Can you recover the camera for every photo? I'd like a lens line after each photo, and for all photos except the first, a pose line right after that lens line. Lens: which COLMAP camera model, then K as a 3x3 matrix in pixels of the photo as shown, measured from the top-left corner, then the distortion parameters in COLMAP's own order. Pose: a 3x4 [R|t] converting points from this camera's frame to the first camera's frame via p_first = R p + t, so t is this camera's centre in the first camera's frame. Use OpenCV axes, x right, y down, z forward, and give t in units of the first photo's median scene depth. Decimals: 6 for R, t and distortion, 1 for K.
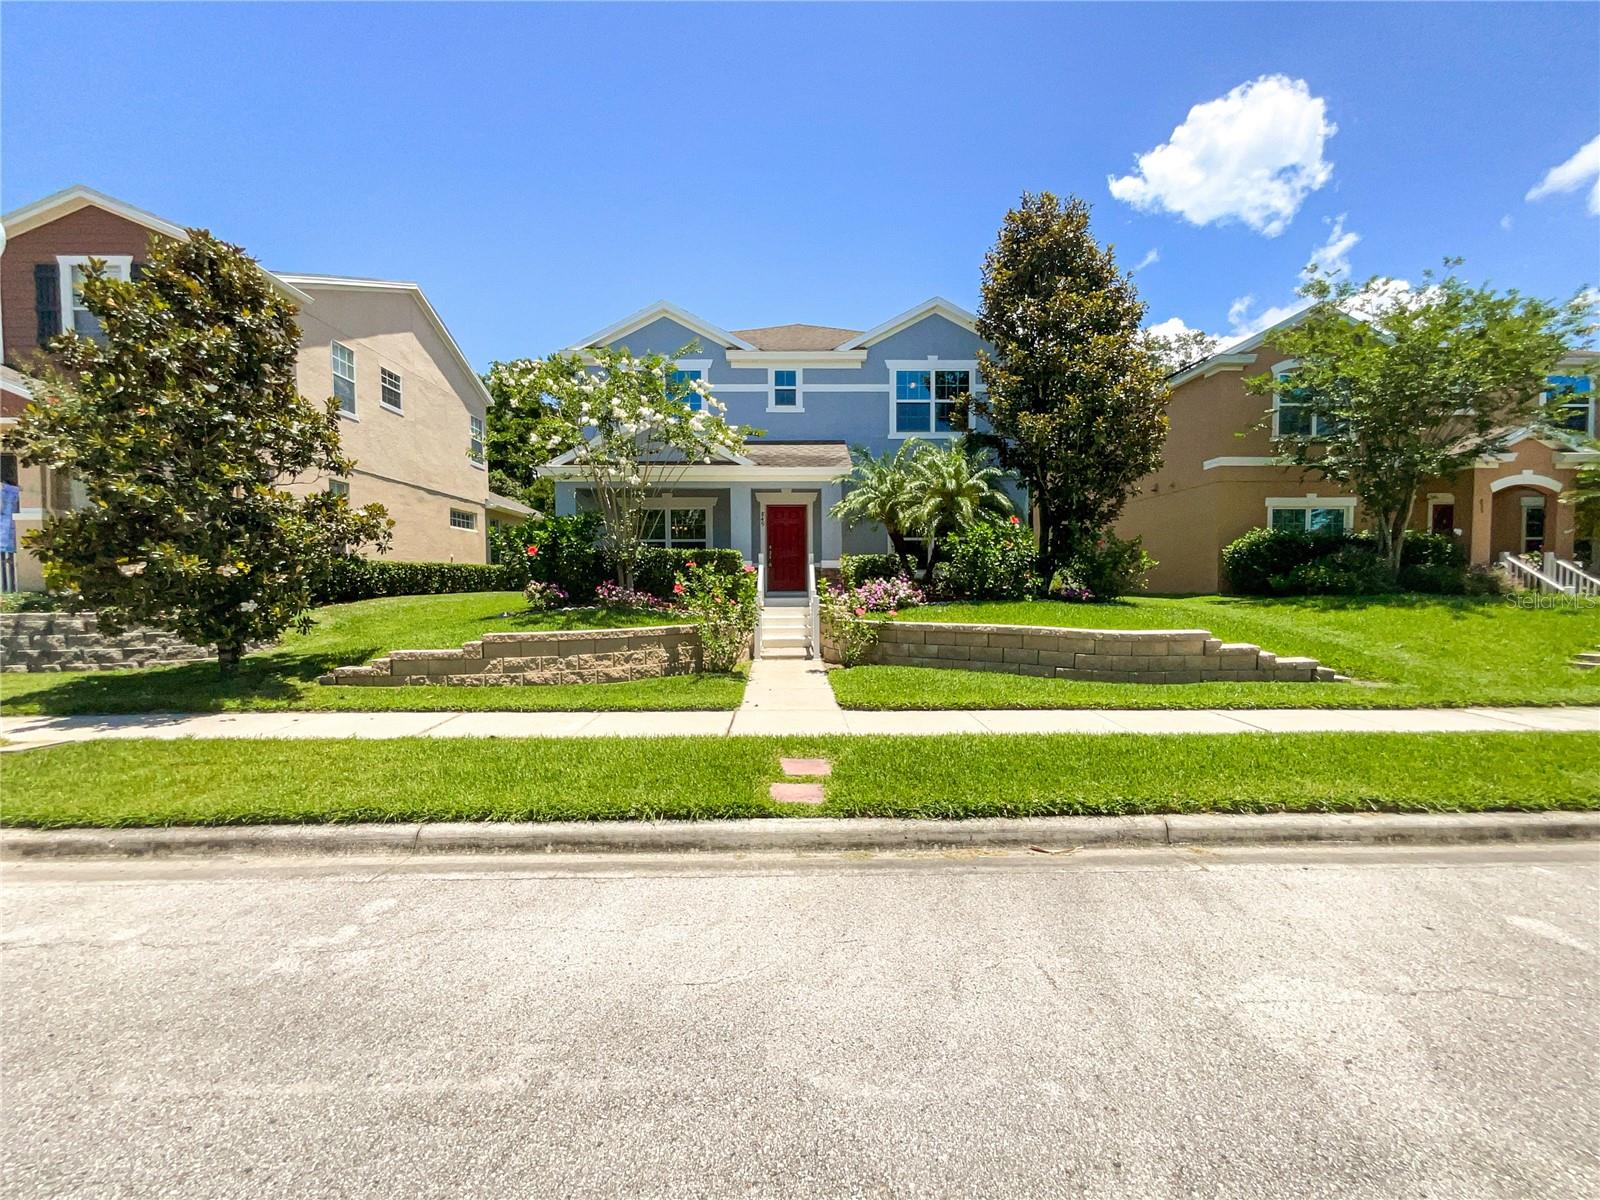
lens RADIAL K [[701.4, 0, 795.1], [0, 701.4, 602.6], [0, 0, 1]] dist [0.000992, -0.002184]
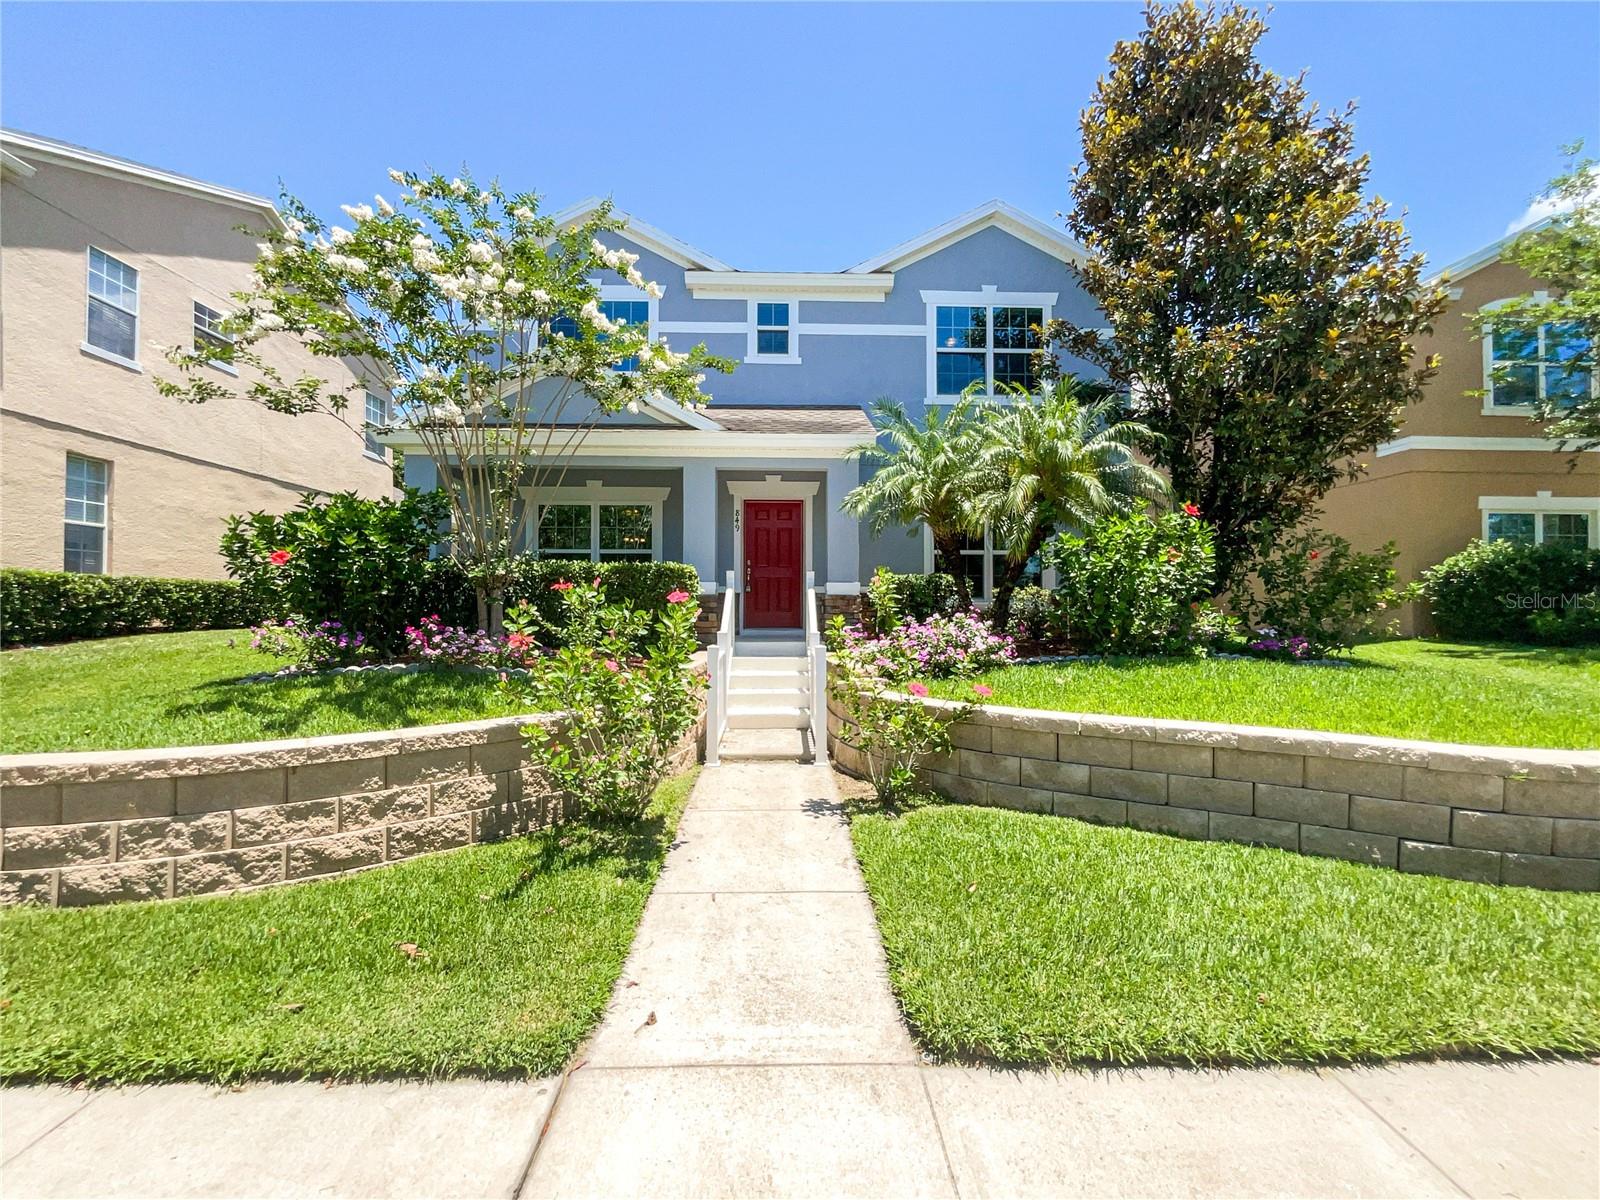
lens RADIAL K [[701.4, 0, 801.2], [0, 701.4, 597.6], [0, 0, 1]] dist [0.000992, -0.002184]
pose [[0.999815, 0.008142, 0.017448, 0.004095], [-0.007399, 0.999081, -0.042207, -0.020492], [-0.017775, 0.042071, 0.998957, 0.382632]]
